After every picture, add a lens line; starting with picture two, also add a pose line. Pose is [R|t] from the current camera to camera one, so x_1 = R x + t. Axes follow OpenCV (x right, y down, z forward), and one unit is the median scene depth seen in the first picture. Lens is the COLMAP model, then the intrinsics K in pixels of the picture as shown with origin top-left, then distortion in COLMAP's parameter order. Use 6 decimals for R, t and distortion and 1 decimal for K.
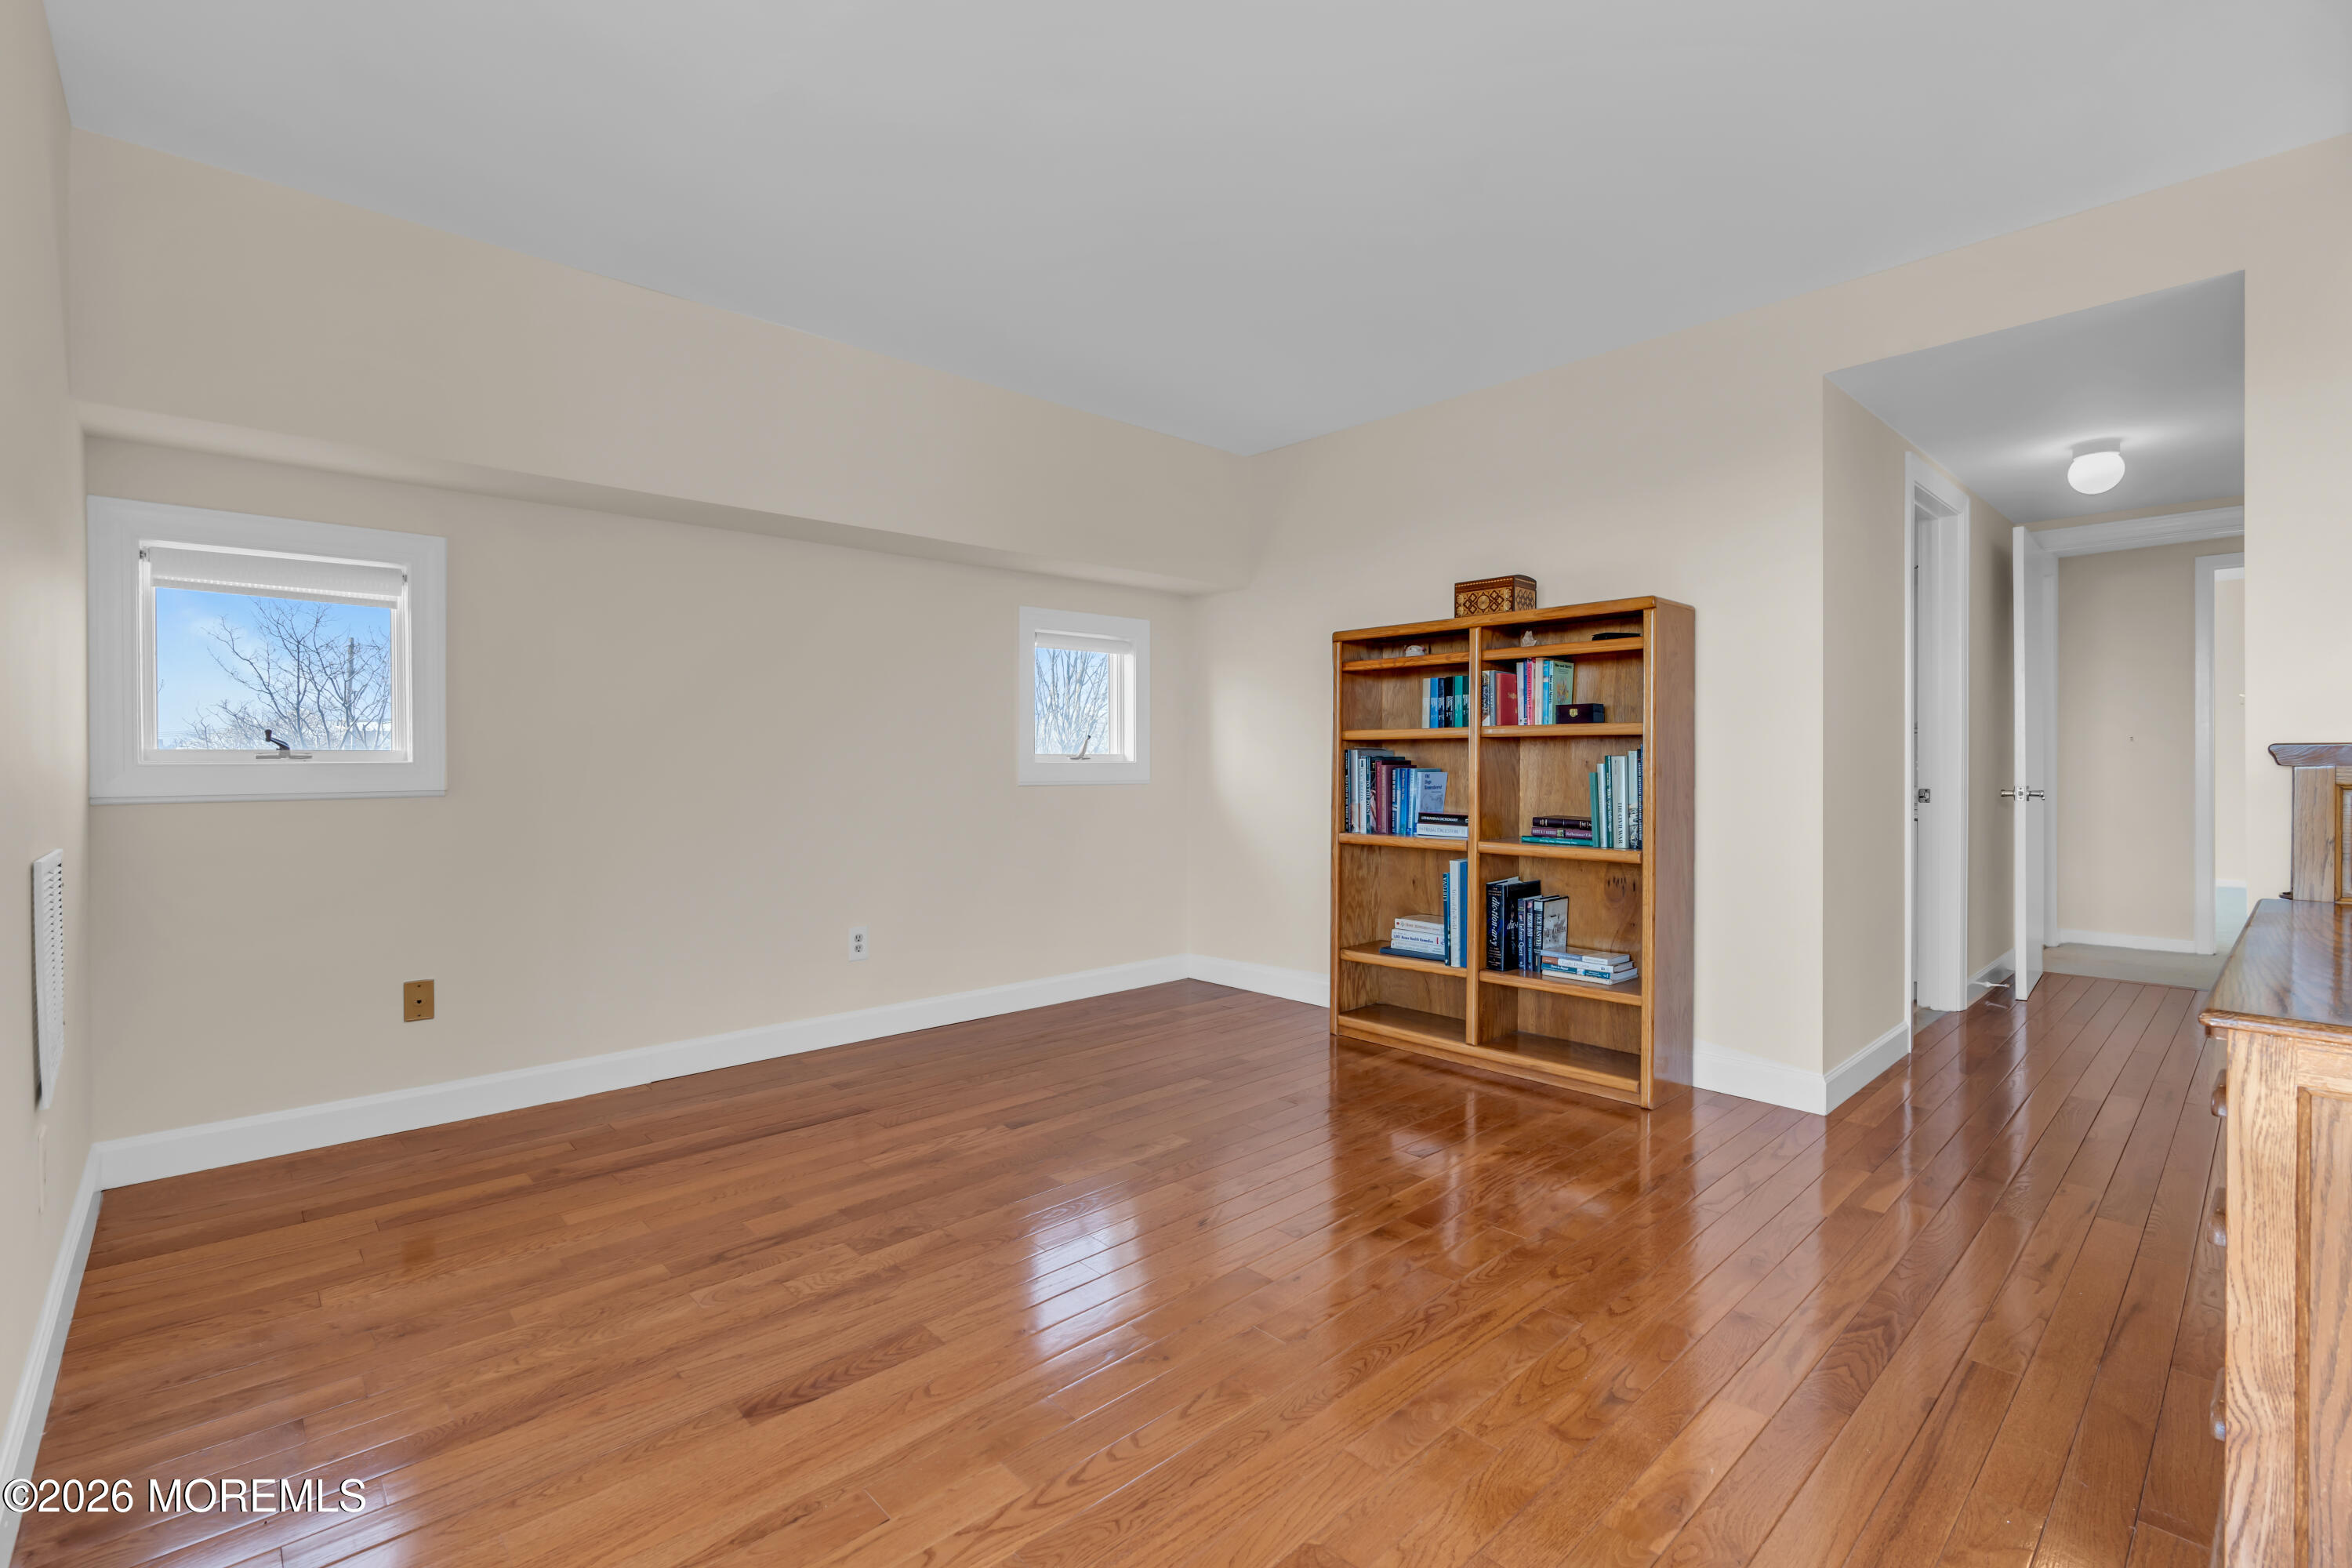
lens RADIAL K [[1020.4, 0, 1163.0], [0, 1020.4, 774.5], [0, 0, 1]] dist [-0.003475, 0.001183]
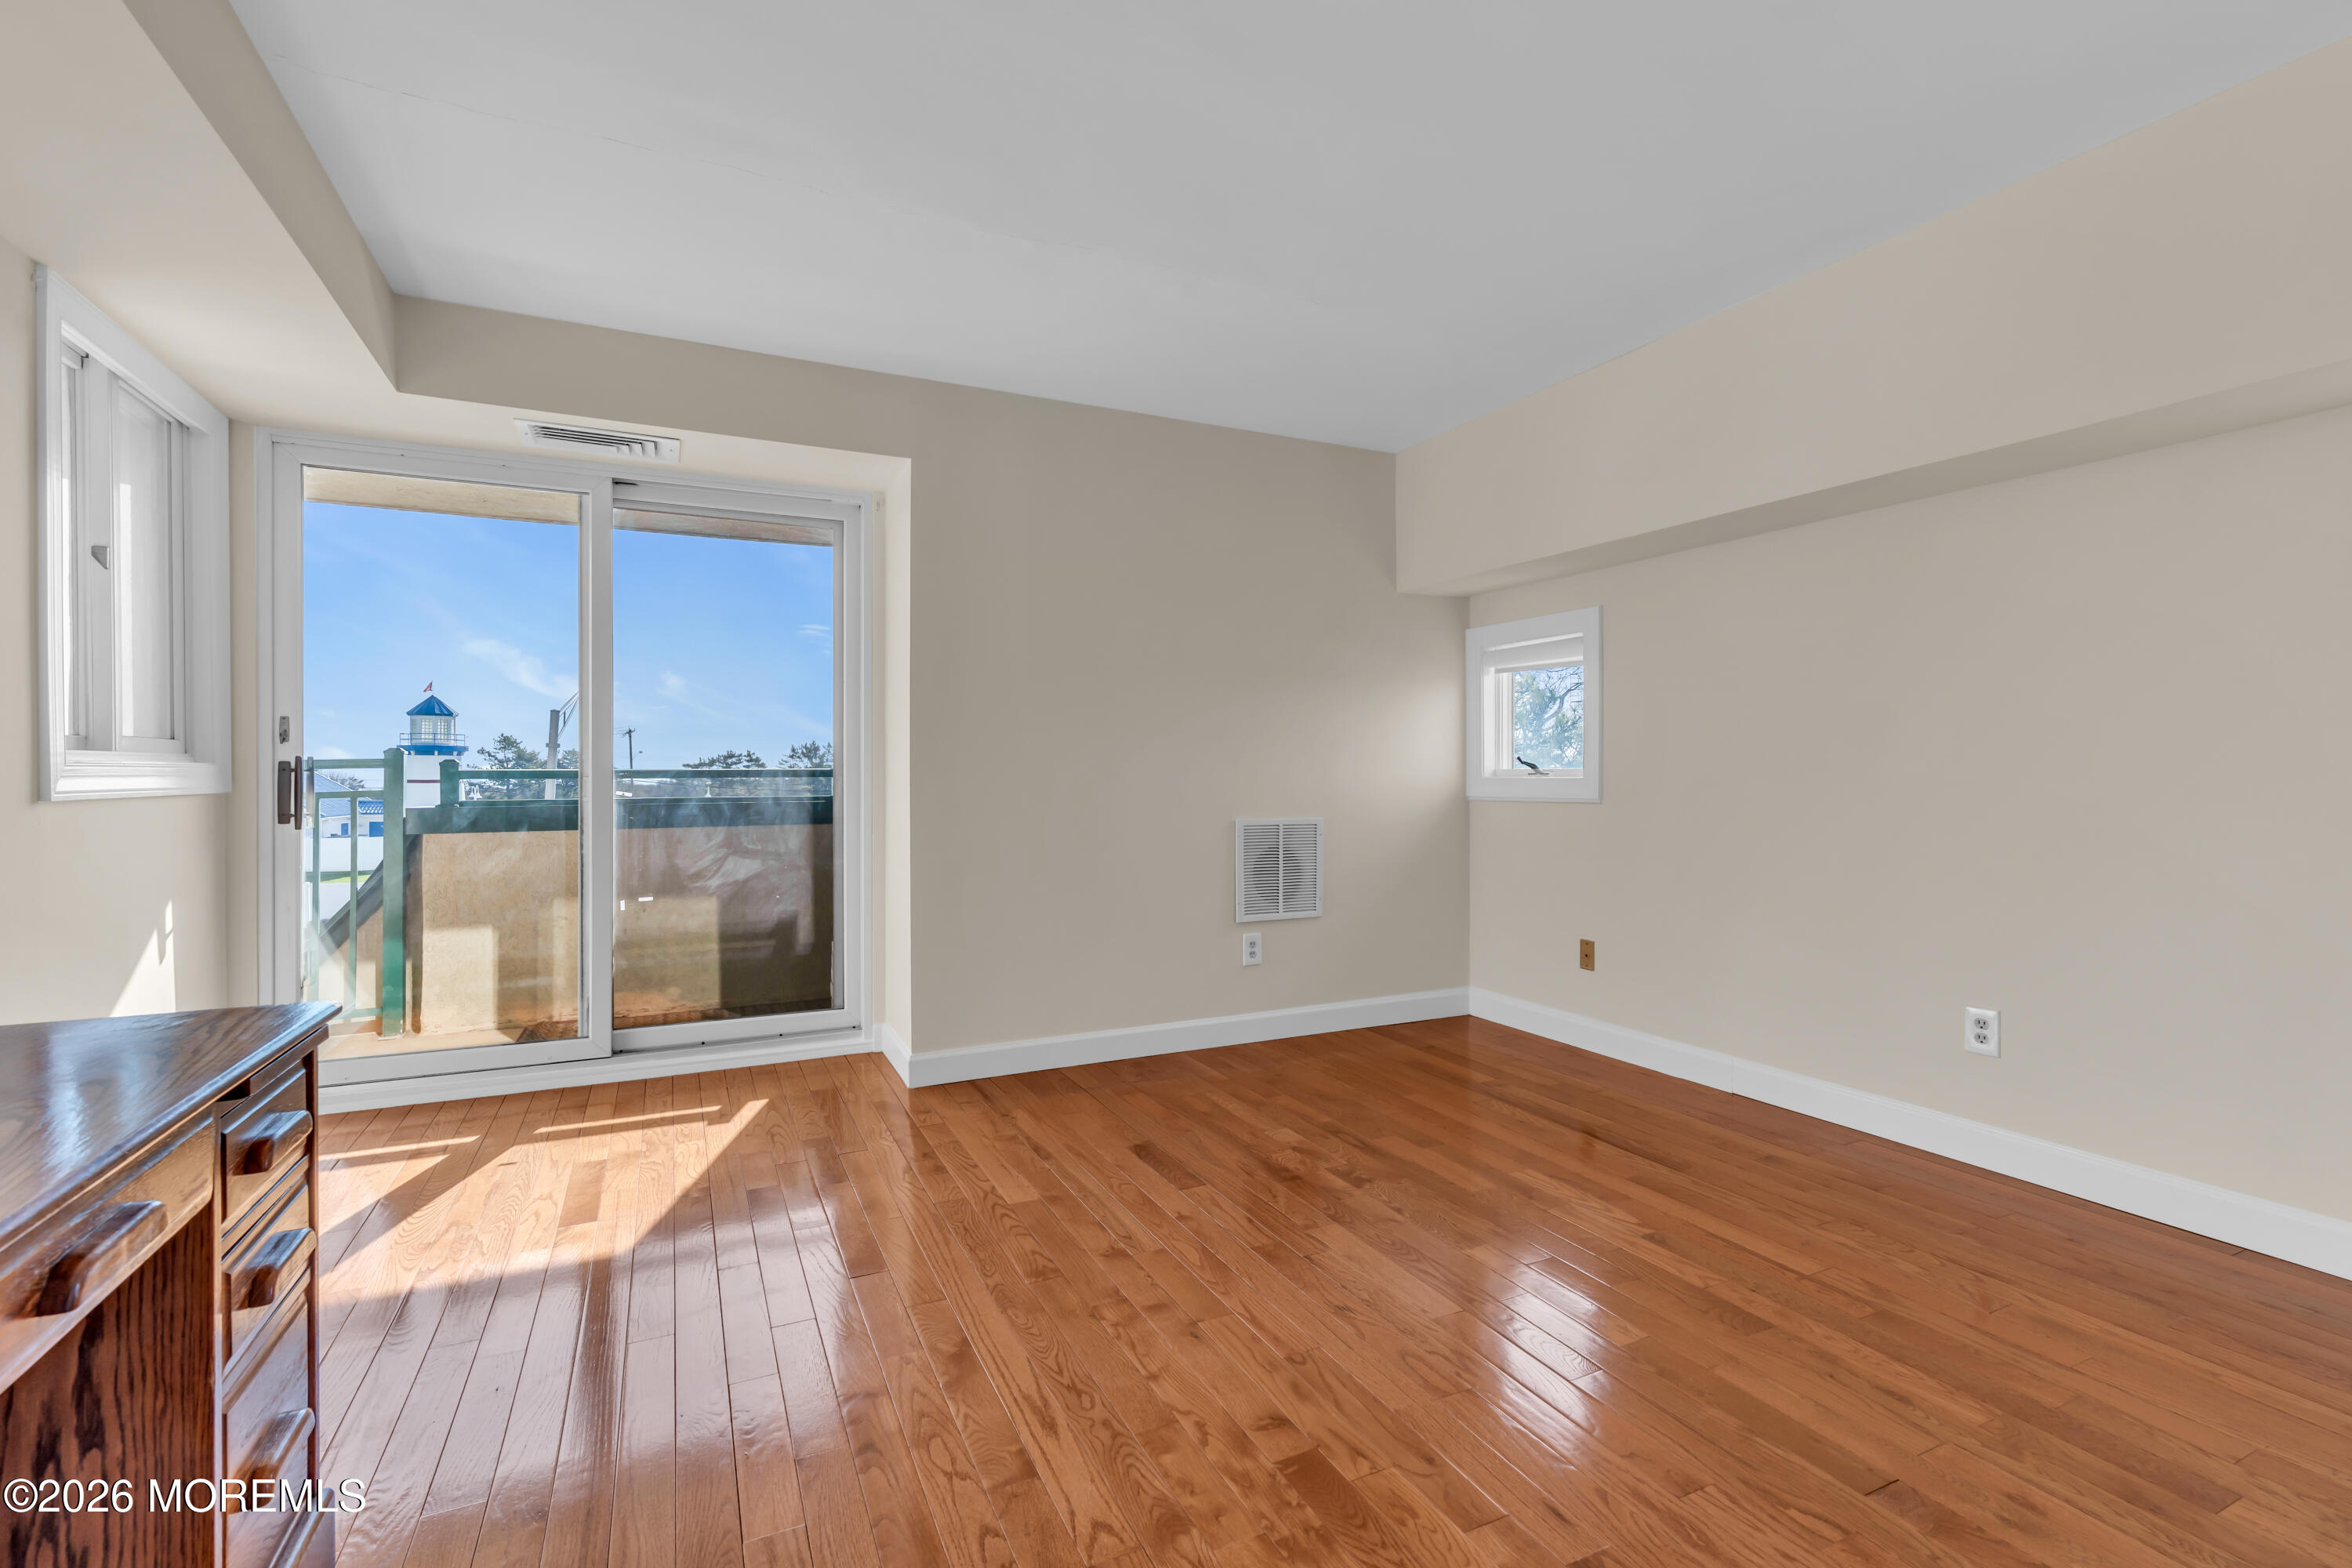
lens RADIAL K [[1019.0, 0, 1187.7], [0, 1019.0, 778.1], [0, 0, 1]] dist [-0.004171, 0.000319]
pose [[-0.254721, 0.007233, -0.966988, 0.730398], [-0.011153, 0.999884, 0.010417, -0.020090], [0.966950, 0.013438, -0.254611, 0.864482]]
